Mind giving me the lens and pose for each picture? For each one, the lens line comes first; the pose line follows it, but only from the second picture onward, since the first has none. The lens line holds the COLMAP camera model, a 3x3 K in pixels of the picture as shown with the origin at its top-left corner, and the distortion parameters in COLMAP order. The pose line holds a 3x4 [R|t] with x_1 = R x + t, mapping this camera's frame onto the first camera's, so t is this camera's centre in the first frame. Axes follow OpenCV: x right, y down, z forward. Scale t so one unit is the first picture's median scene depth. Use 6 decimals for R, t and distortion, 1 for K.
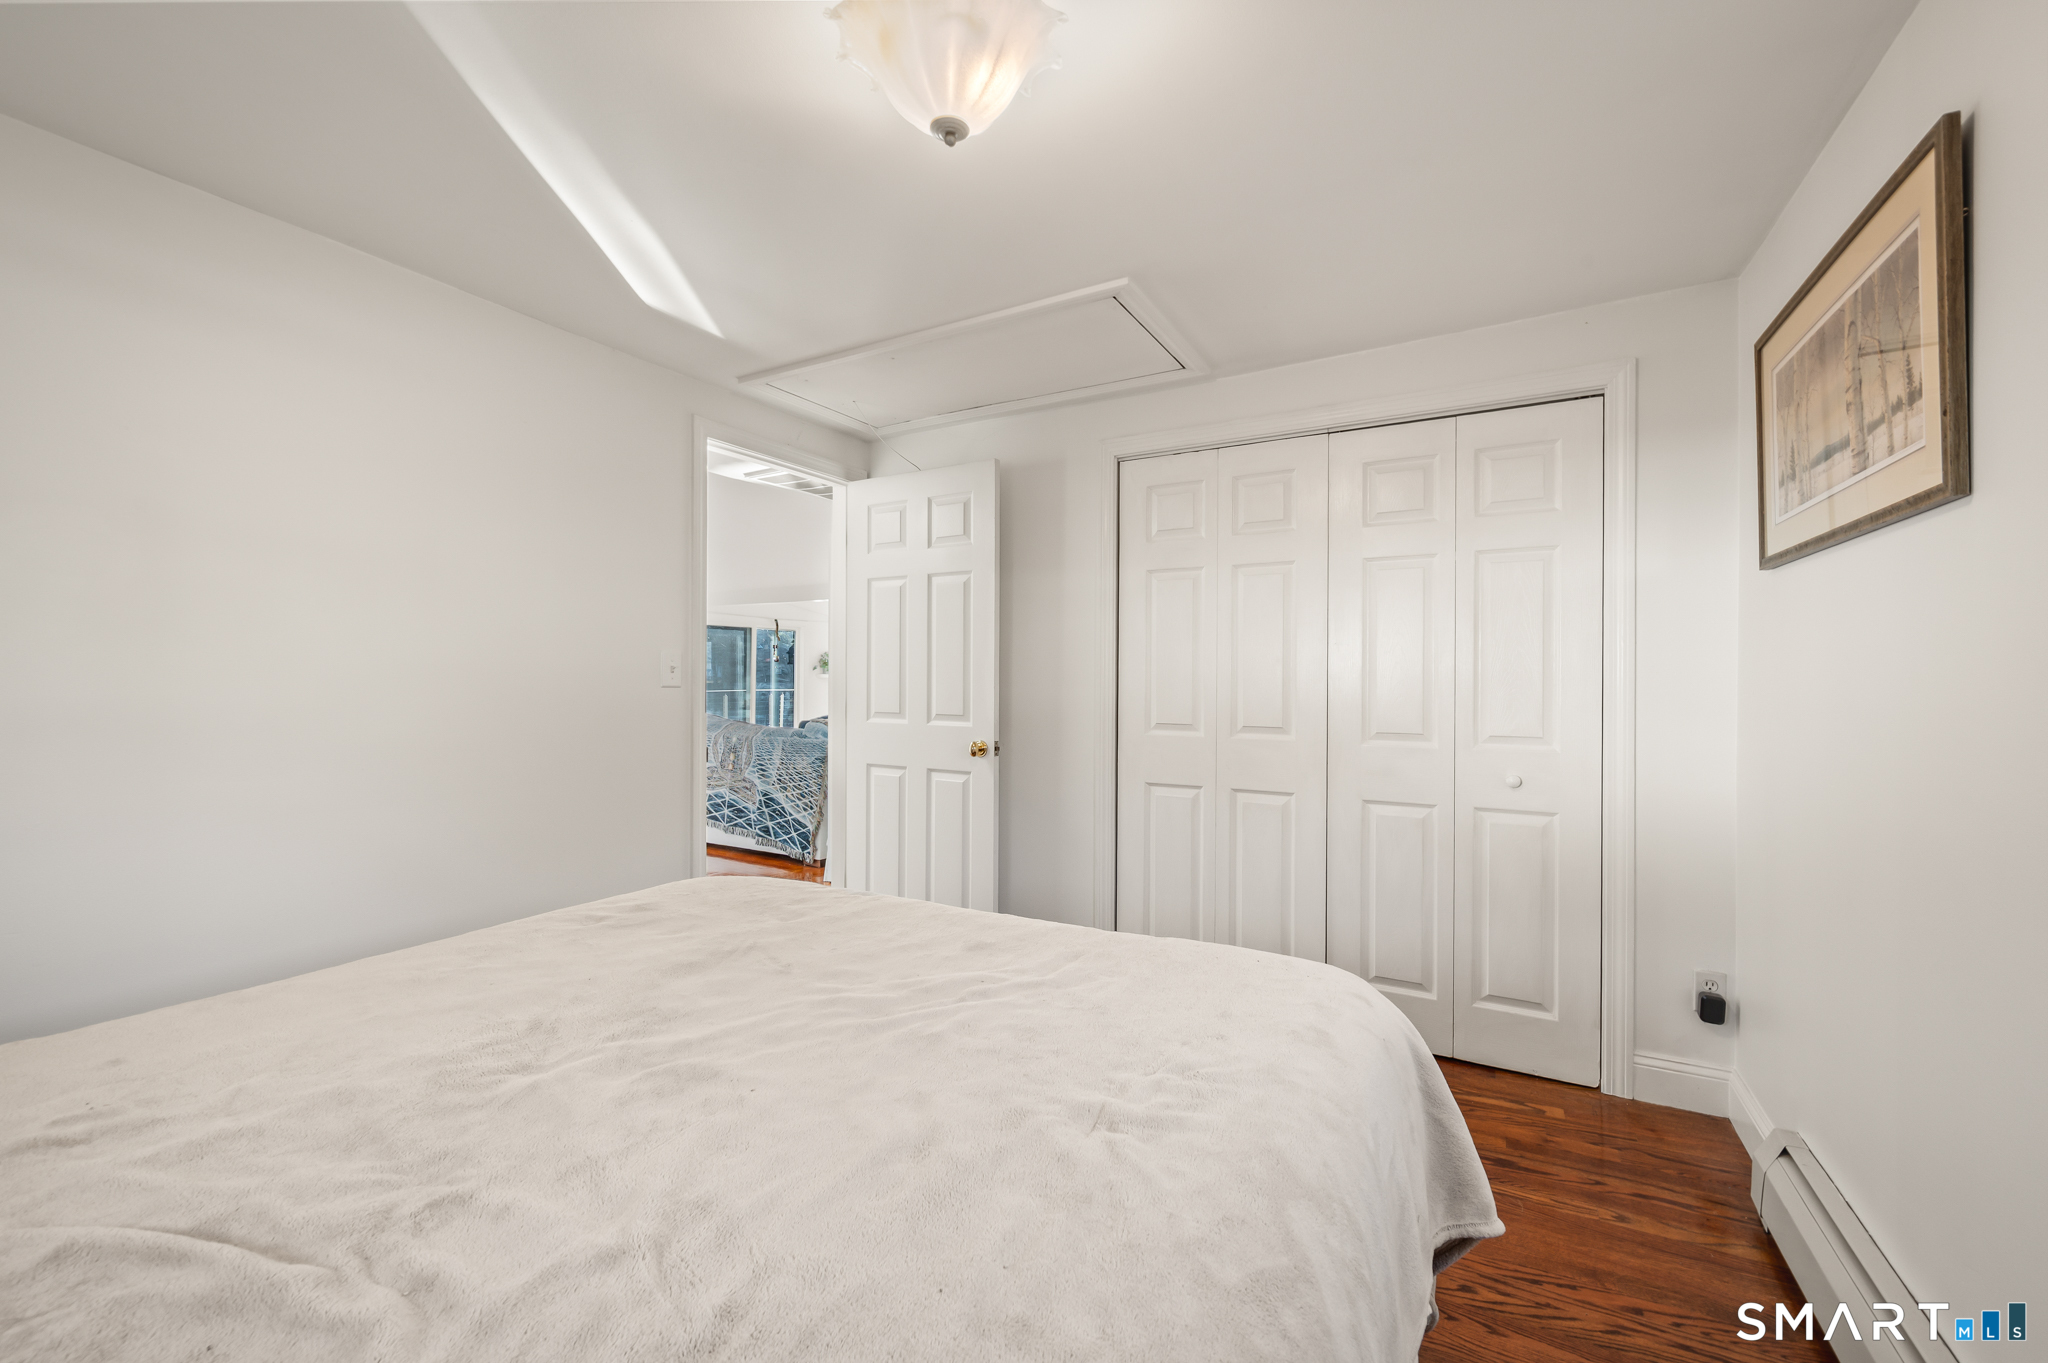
lens RADIAL K [[820.8, 0, 1022.7], [0, 820.8, 673.6], [0, 0, 1]] dist [0.003660, 0.000222]
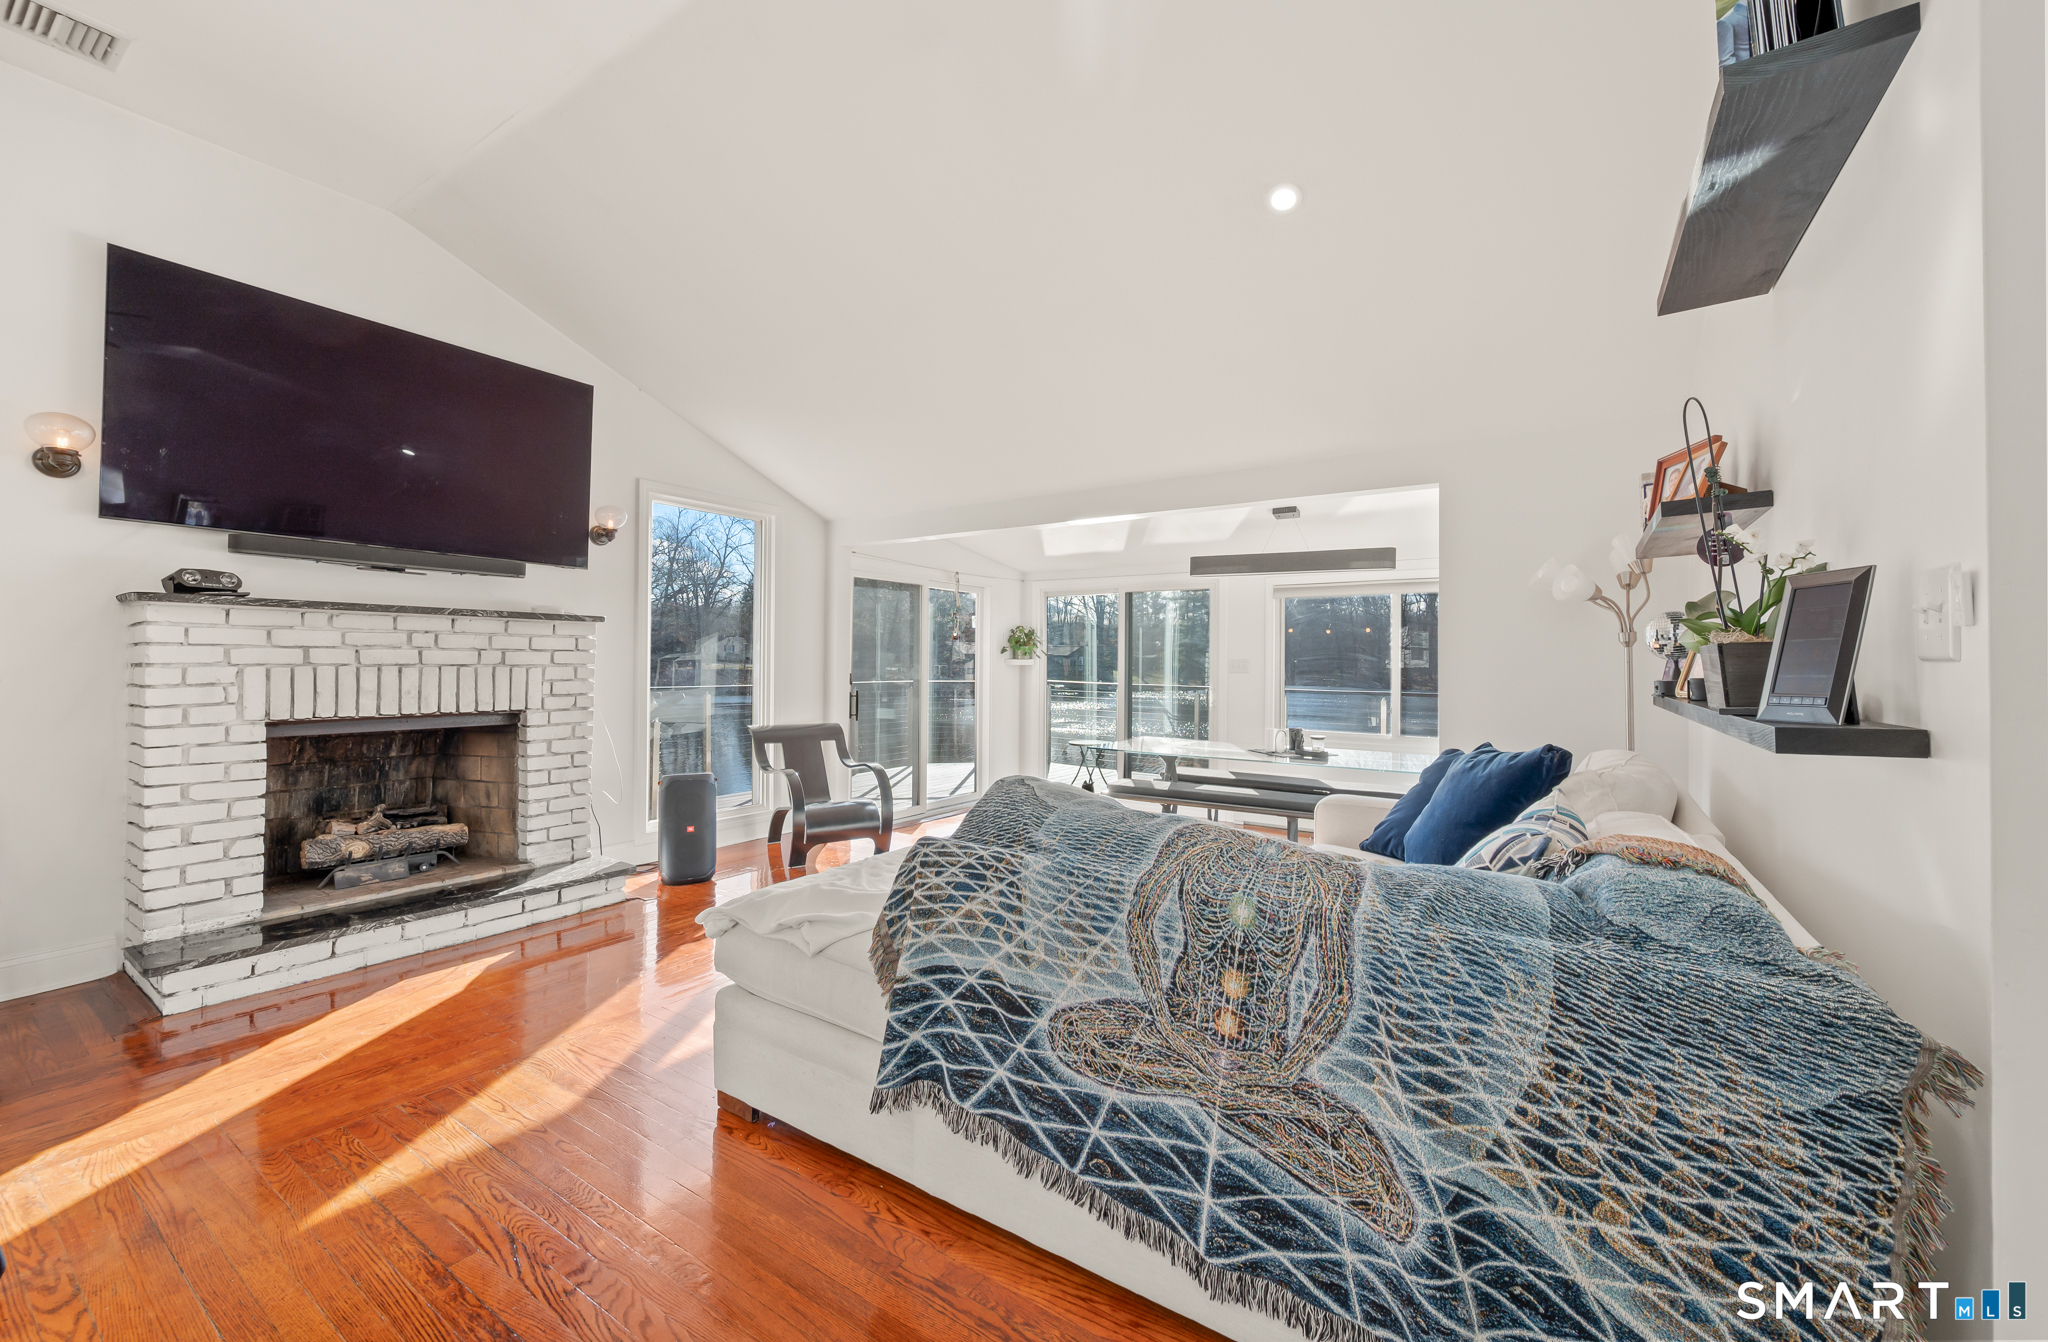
lens RADIAL K [[808.5, 0, 1034.0], [0, 808.5, 642.6], [0, 0, 1]] dist [-0.003715, 0.000040]
pose [[0.997528, 0.000421, -0.070269, -0.398887], [-0.001973, 0.999756, -0.022022, 0.003677], [0.070243, 0.022106, 0.997285, 0.753223]]
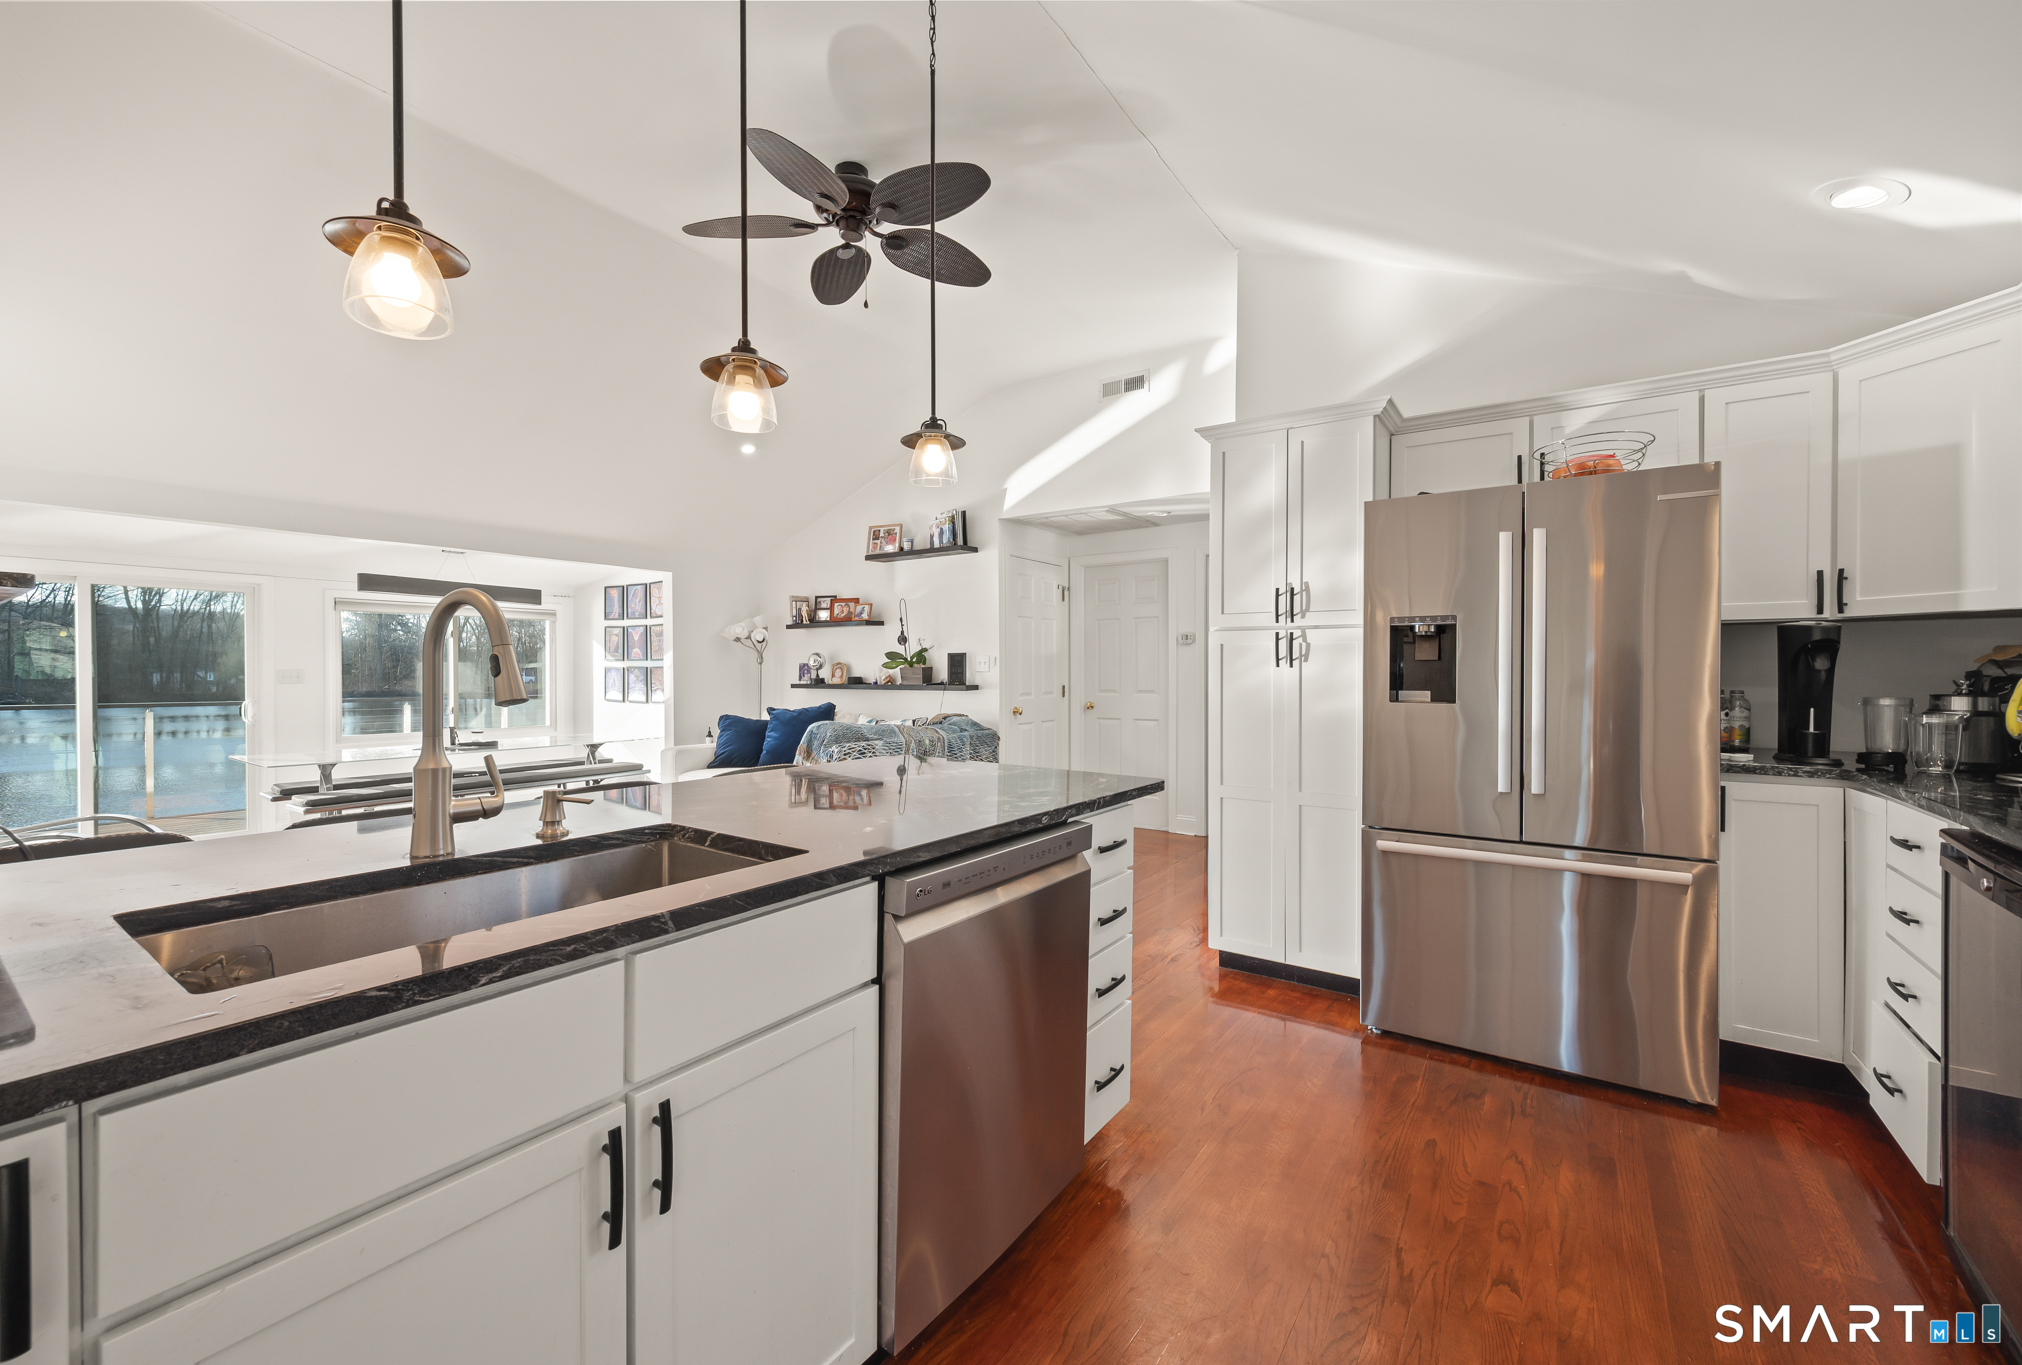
lens RADIAL K [[828.1, 0, 1018.1], [0, 828.1, 678.2], [0, 0, 1]] dist [-0.001473, 0.002152]
pose [[0.073029, -0.017081, 0.997184, -1.273196], [0.000075, 0.999853, 0.017121, -0.006208], [-0.997330, -0.001176, 0.073019, 0.832989]]
